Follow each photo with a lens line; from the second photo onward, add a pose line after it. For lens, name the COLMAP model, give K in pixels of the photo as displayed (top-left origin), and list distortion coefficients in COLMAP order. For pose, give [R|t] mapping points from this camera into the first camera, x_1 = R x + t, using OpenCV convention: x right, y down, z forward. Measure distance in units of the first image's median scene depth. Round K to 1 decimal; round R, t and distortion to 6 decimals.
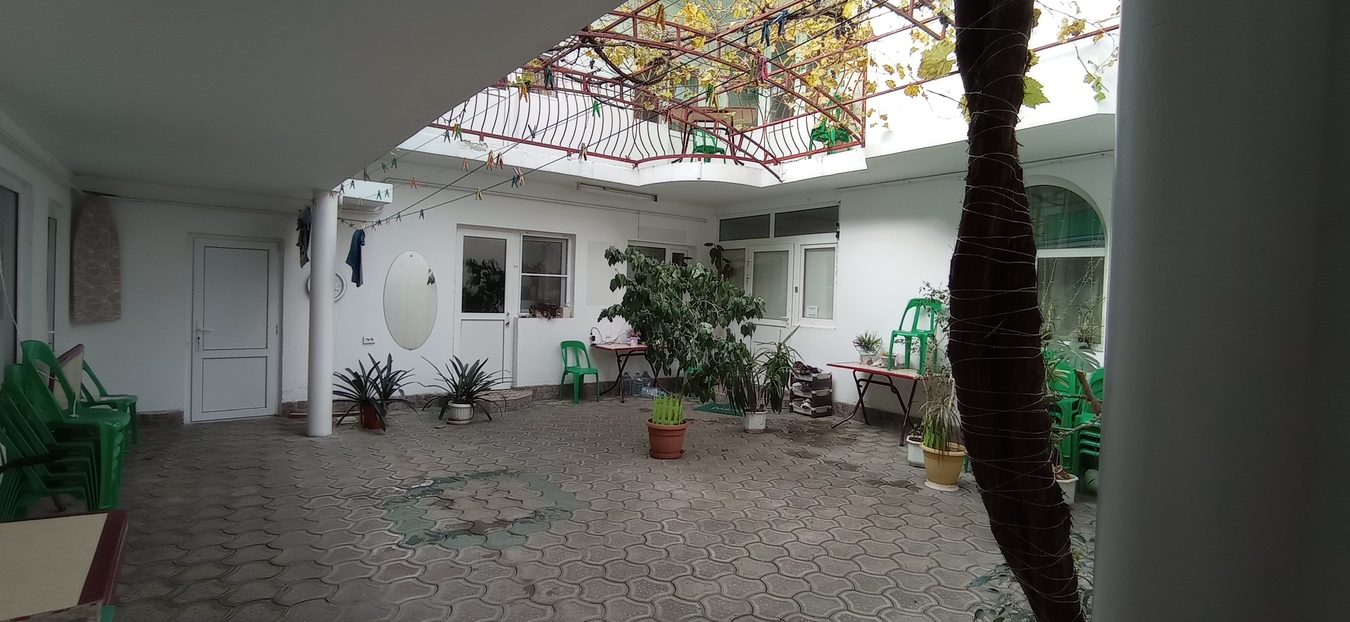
lens RADIAL K [[611.3, 0, 683.6], [0, 611.3, 305.4], [0, 0, 1]] dist [-0.047345, 0.023171]
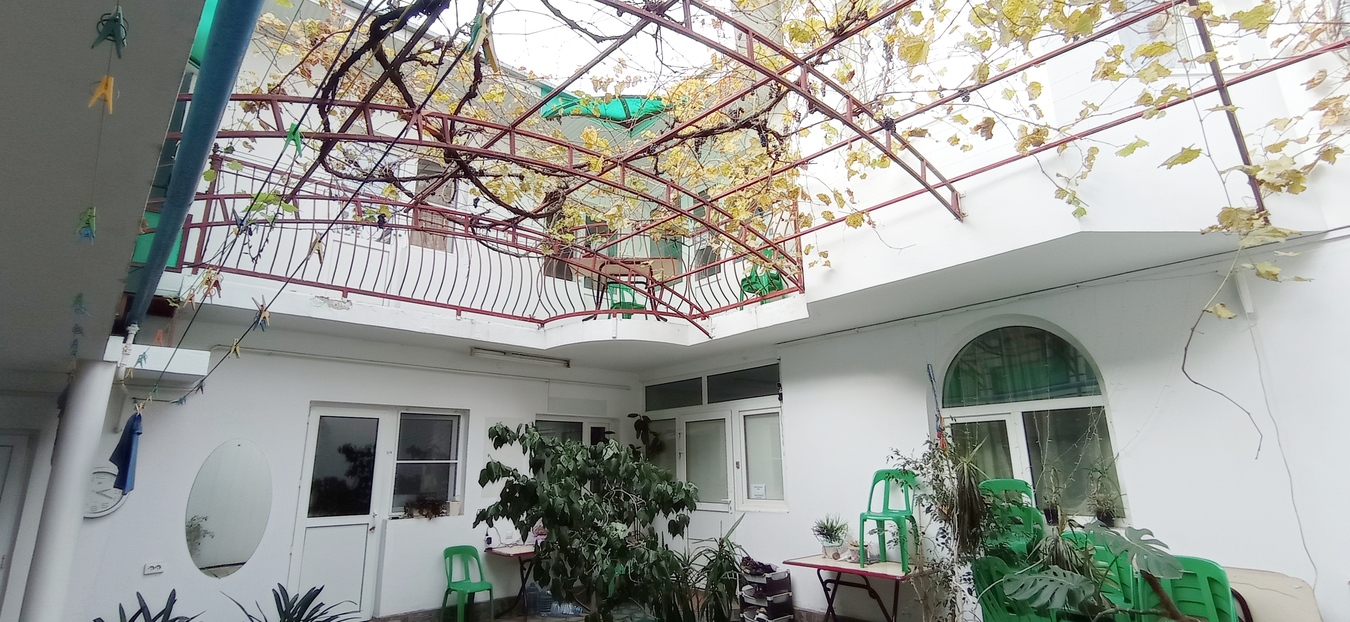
lens RADIAL K [[611.3, 0, 683.6], [0, 611.3, 305.4], [0, 0, 1]] dist [-0.047345, 0.023171]
pose [[0.994342, -0.025200, 0.103189, 0.035281], [0.052501, 0.961092, -0.271193, -0.015900], [-0.092340, 0.275076, 0.956978, 0.172364]]
